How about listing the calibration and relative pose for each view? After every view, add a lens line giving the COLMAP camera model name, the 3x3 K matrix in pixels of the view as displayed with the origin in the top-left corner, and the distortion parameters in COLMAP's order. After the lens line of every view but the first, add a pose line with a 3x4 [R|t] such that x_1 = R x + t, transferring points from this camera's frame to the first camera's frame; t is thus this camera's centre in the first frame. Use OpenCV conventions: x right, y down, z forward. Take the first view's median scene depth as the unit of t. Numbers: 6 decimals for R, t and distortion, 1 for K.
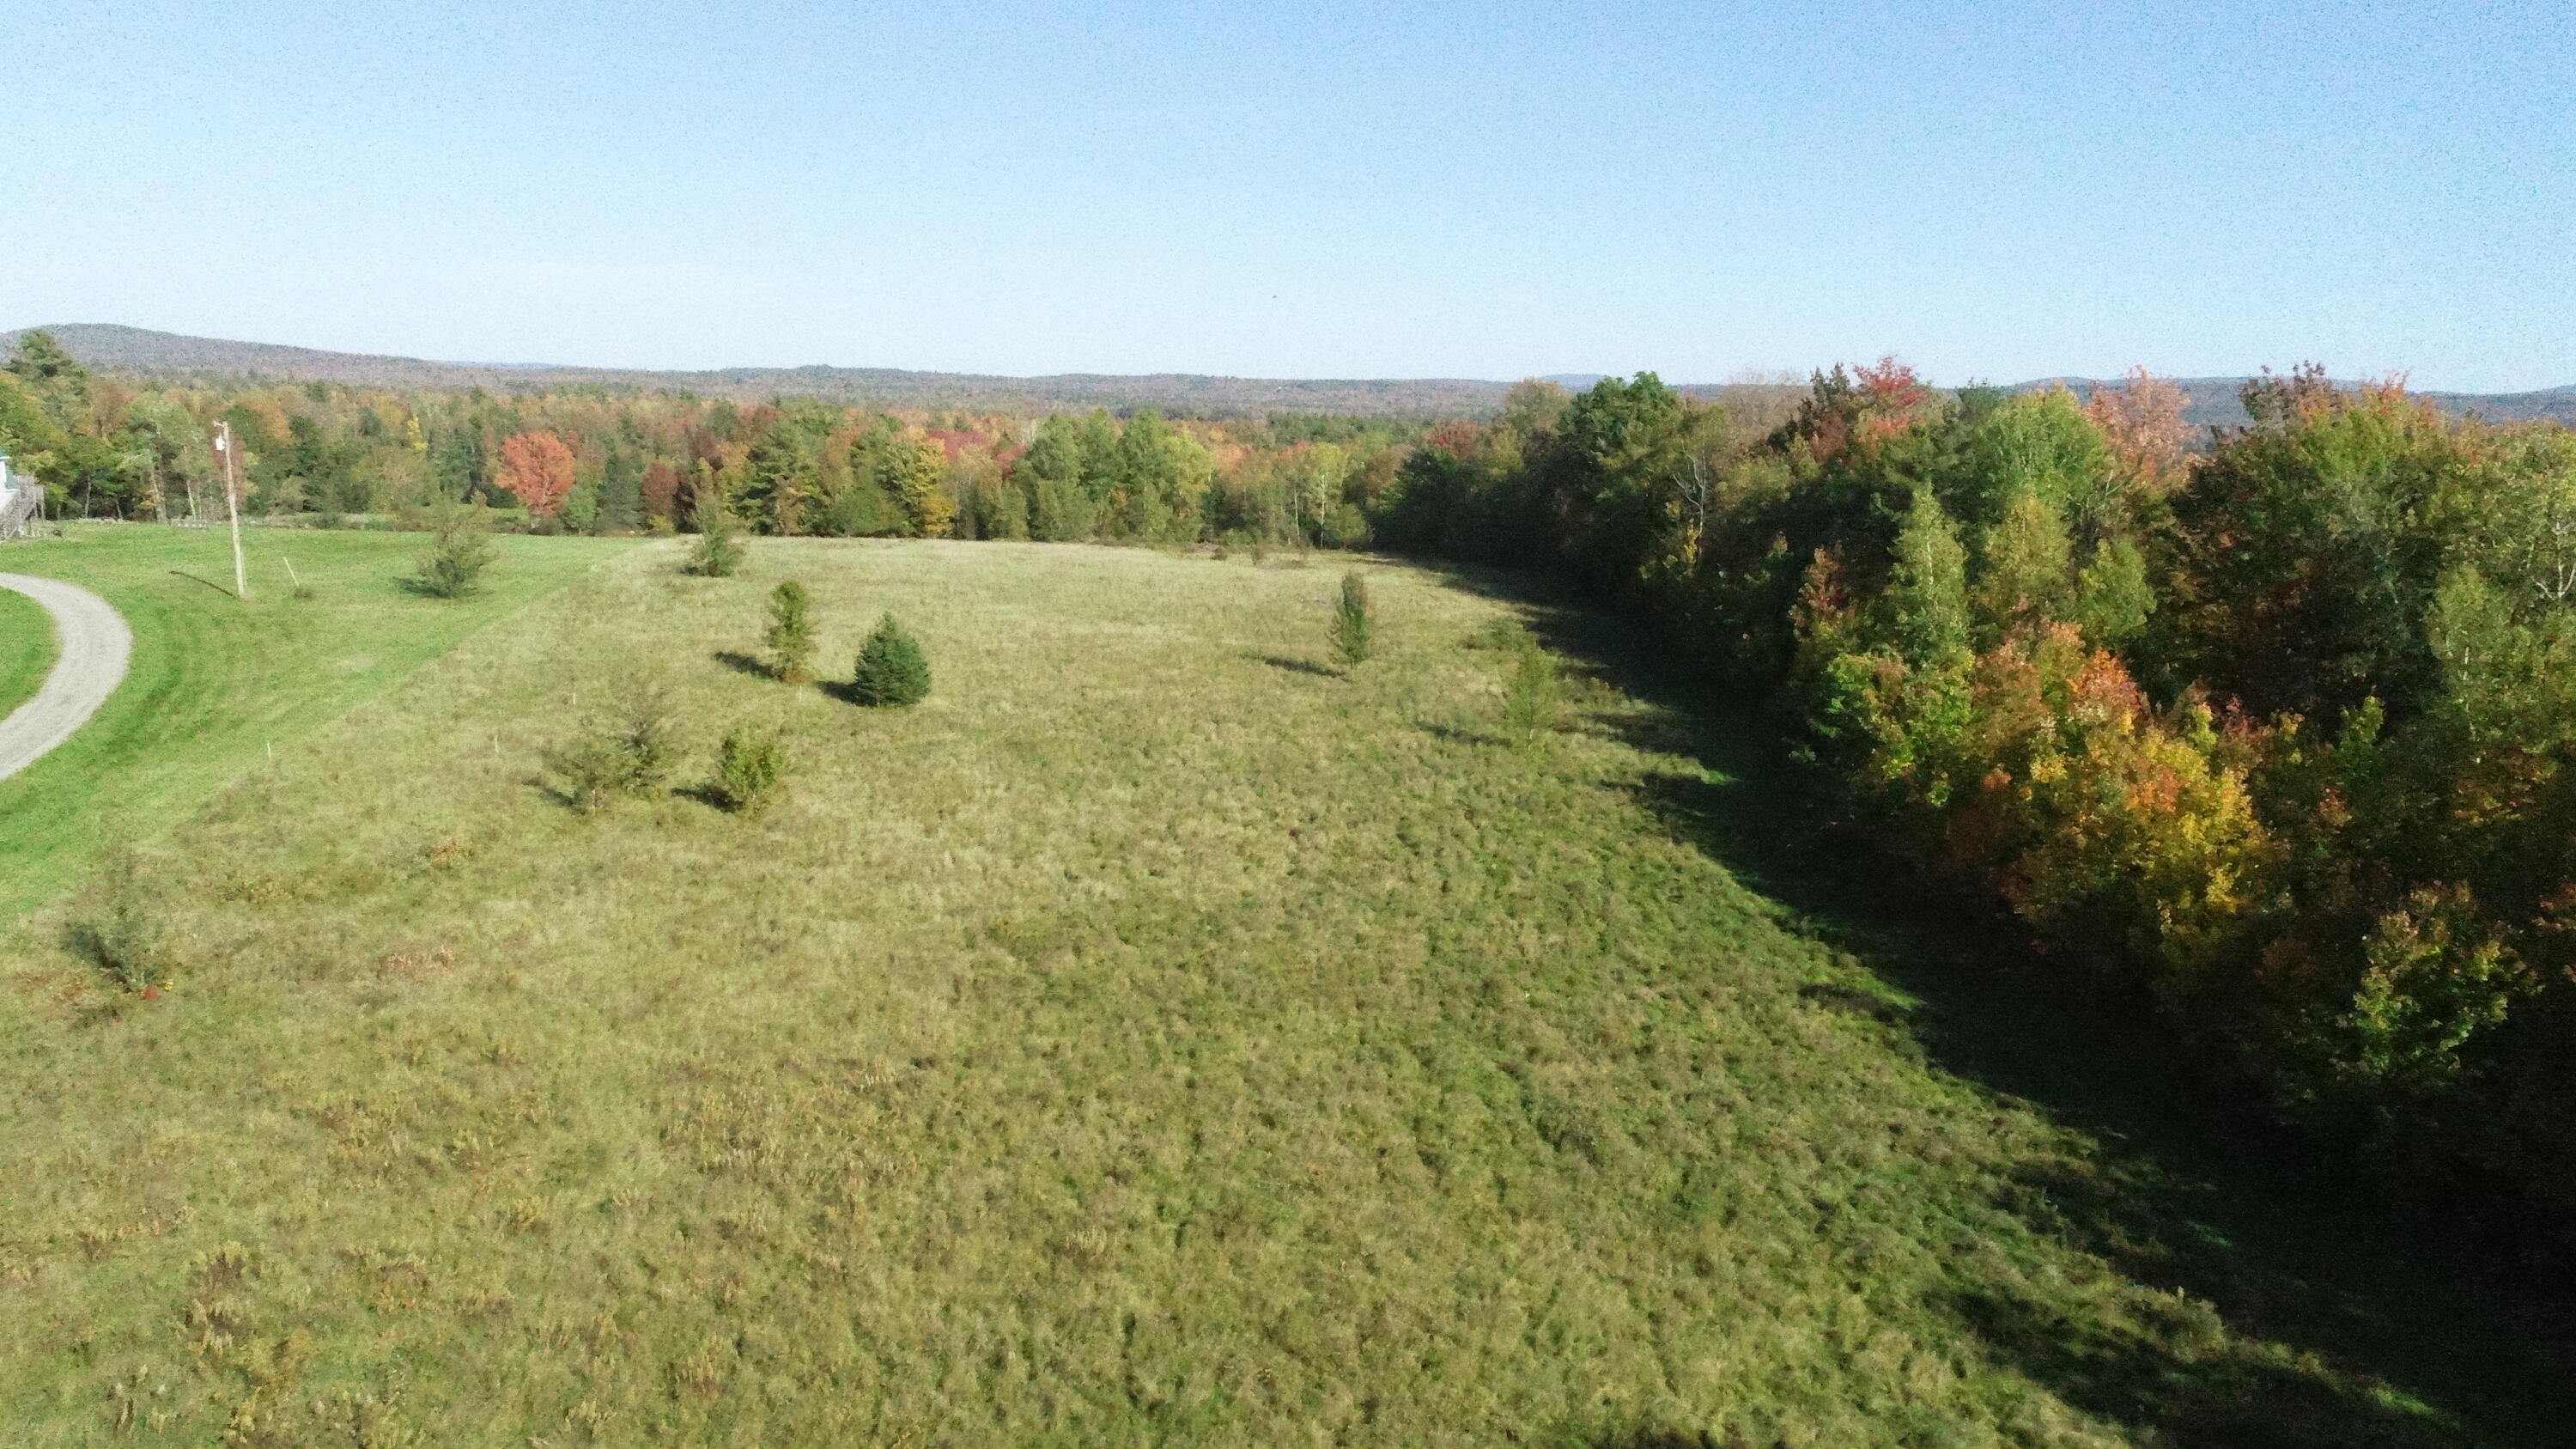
lens RADIAL K [[1720.1, 0, 1288.0], [0, 1720.1, 724.5], [0, 0, 1]] dist [0.002059, -0.005059]
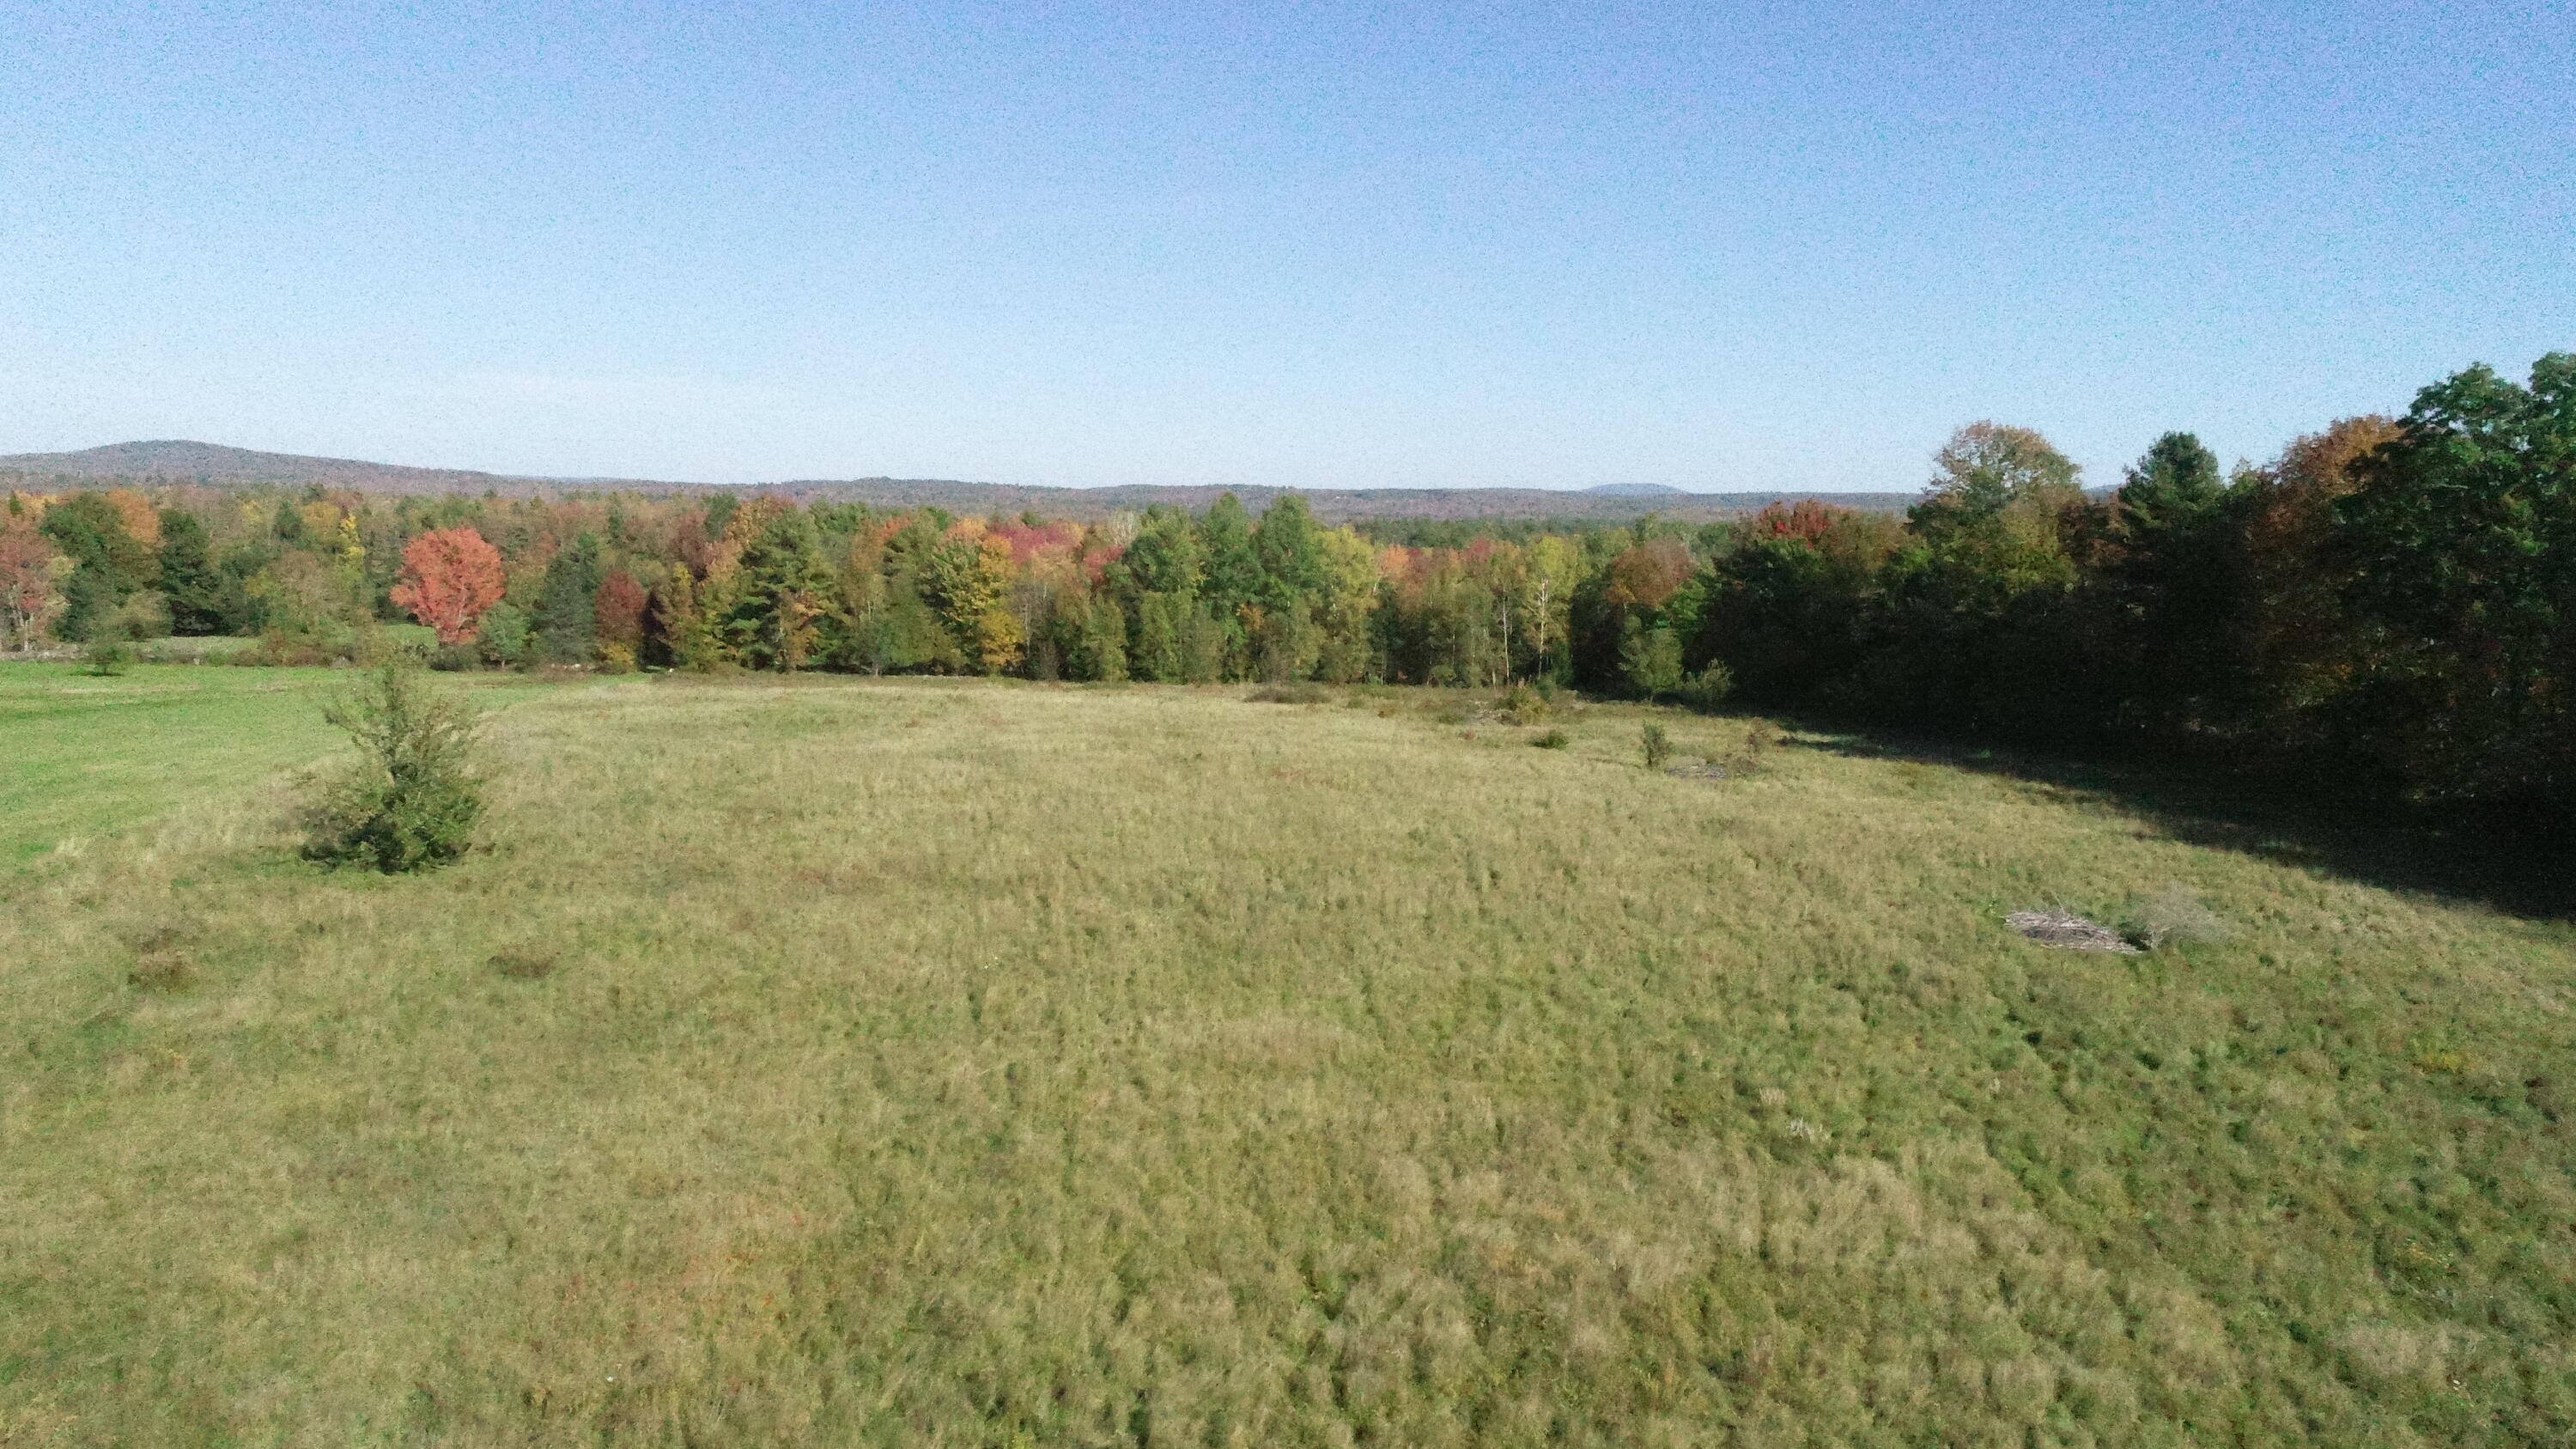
lens RADIAL K [[1720.1, 0, 1288.0], [0, 1720.1, 724.5], [0, 0, 1]] dist [0.002059, -0.005059]
pose [[0.999520, -0.001405, -0.030940, -0.212929], [-0.000531, 0.998048, -0.062450, -0.145370], [0.030967, 0.062436, 0.997568, 1.000526]]
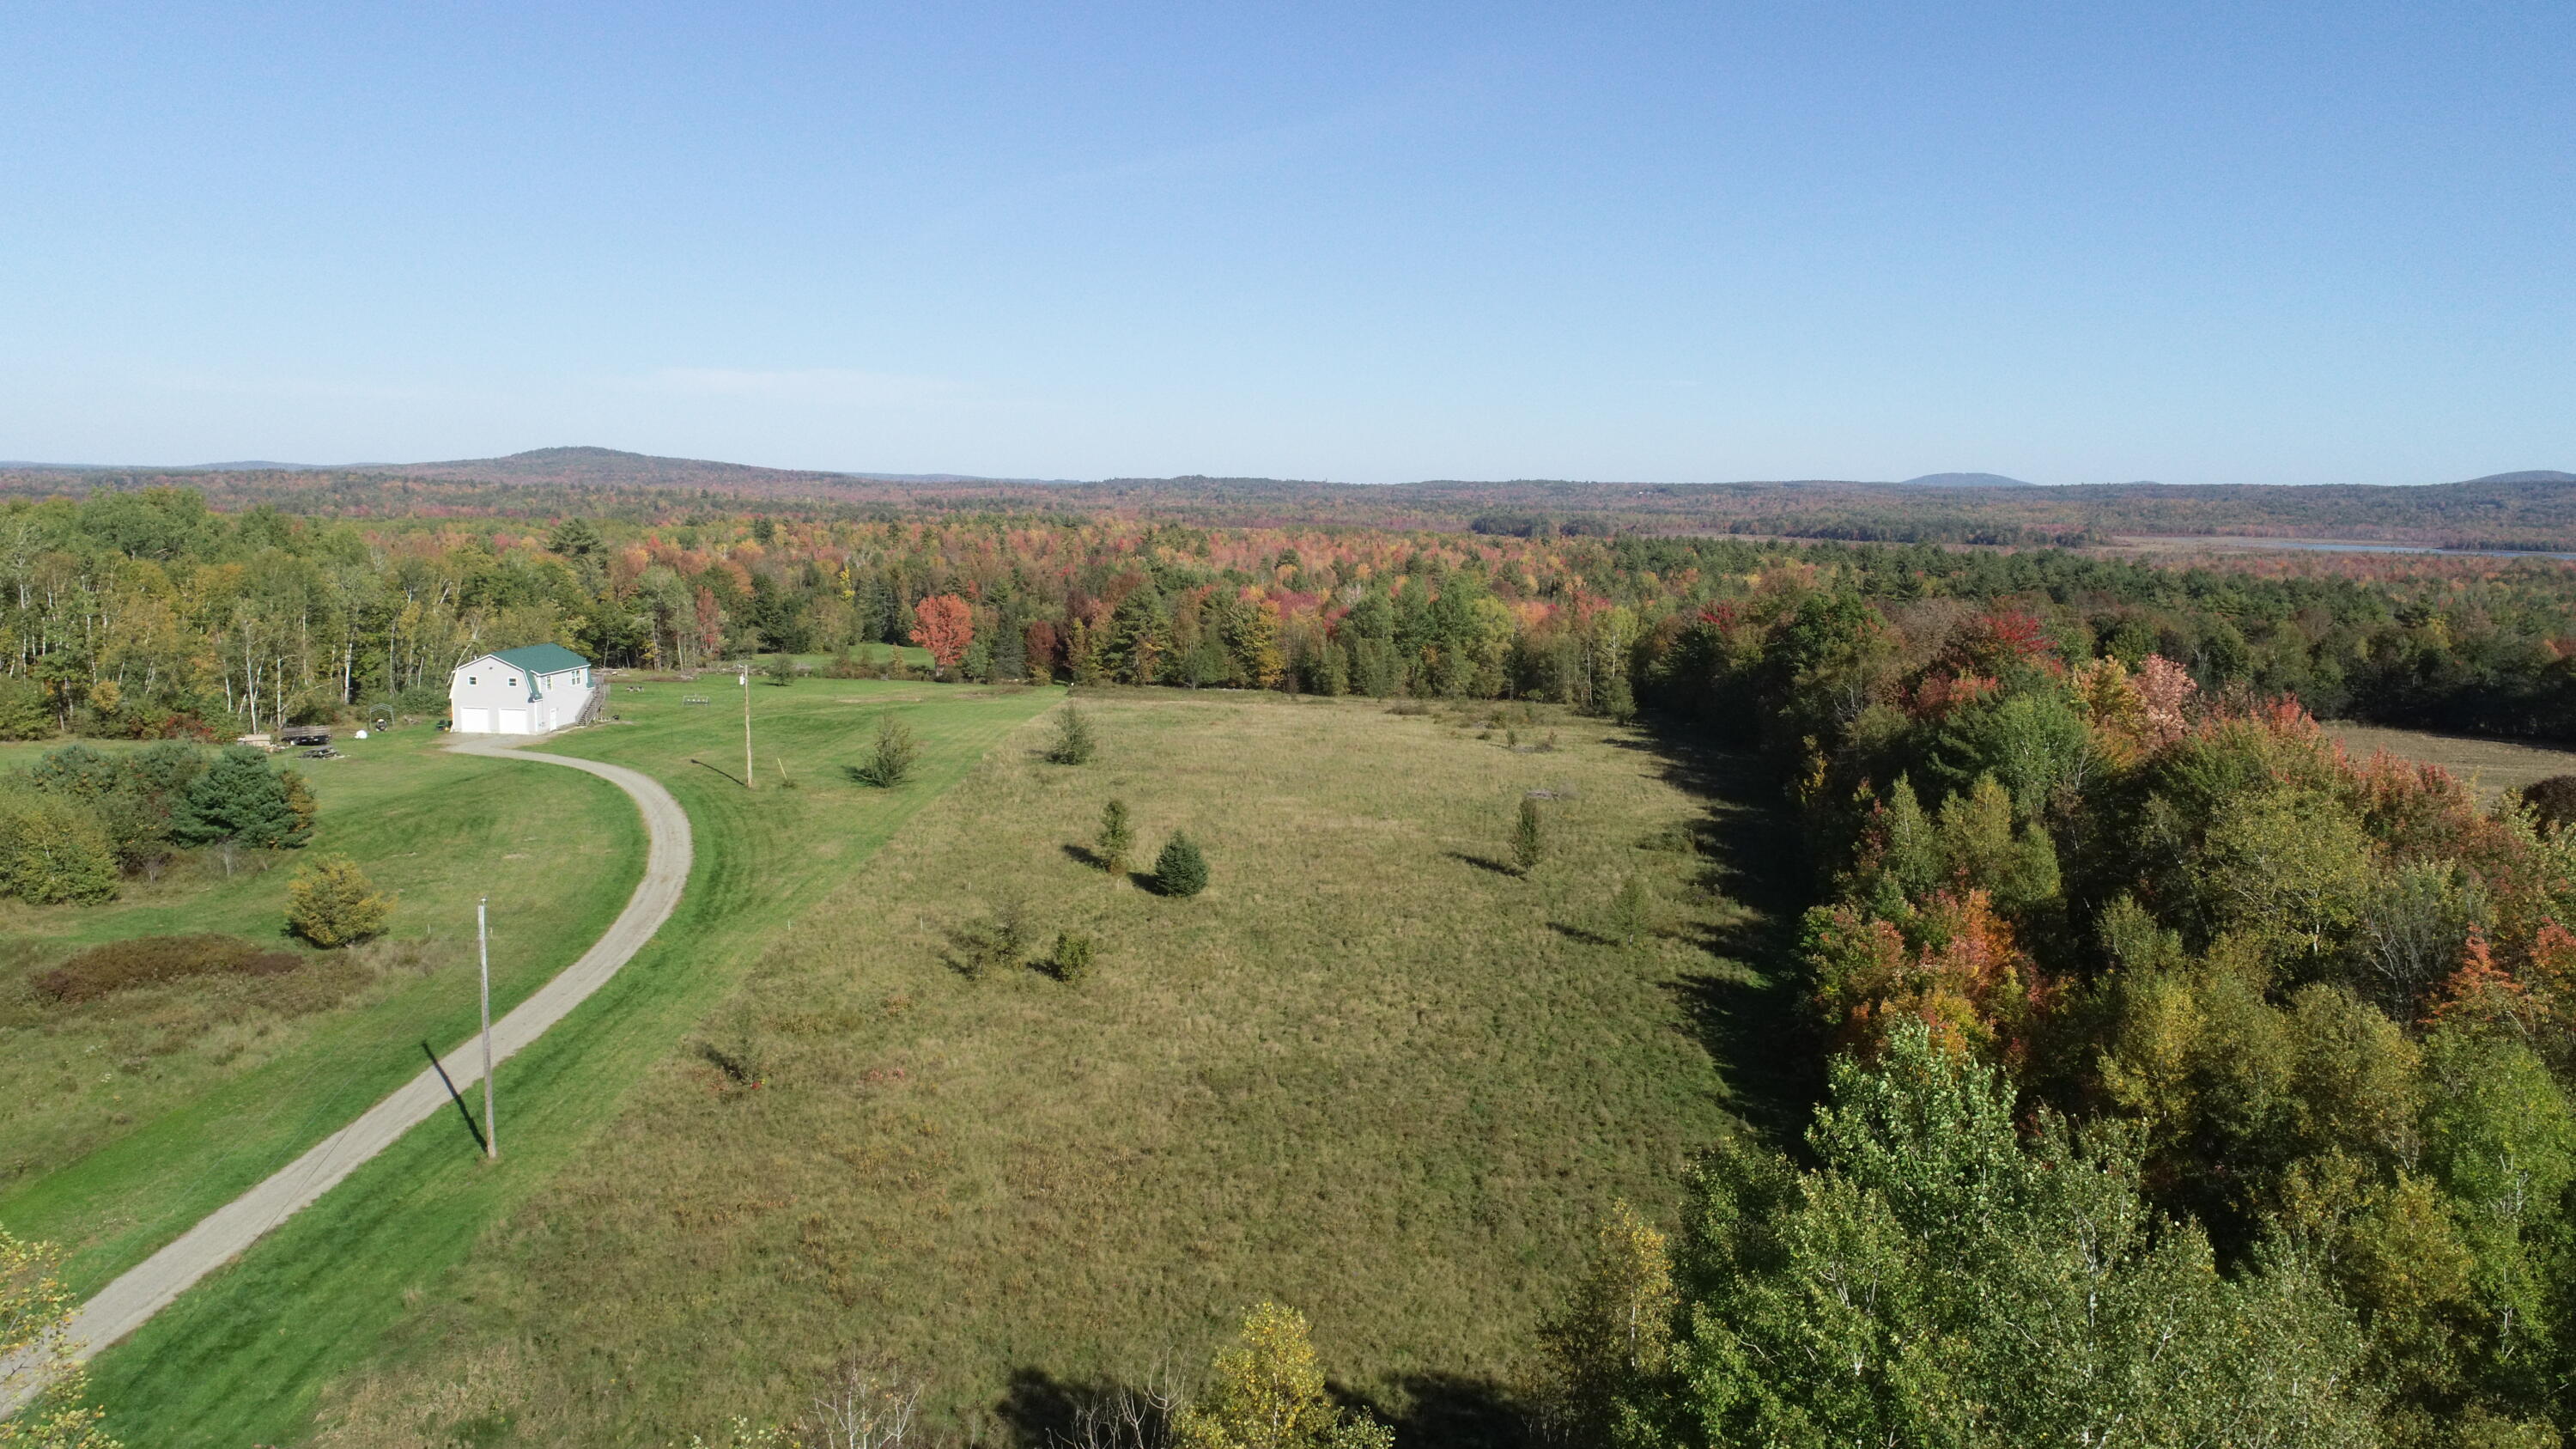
lens RADIAL K [[1720.1, 0, 1288.0], [0, 1720.1, 724.5], [0, 0, 1]] dist [0.002059, -0.005059]
pose [[0.978480, 0.017923, -0.205563, 0.146285], [-0.029813, 0.998047, -0.054889, -0.076725], [0.204178, 0.059836, 0.977103, -0.375606]]
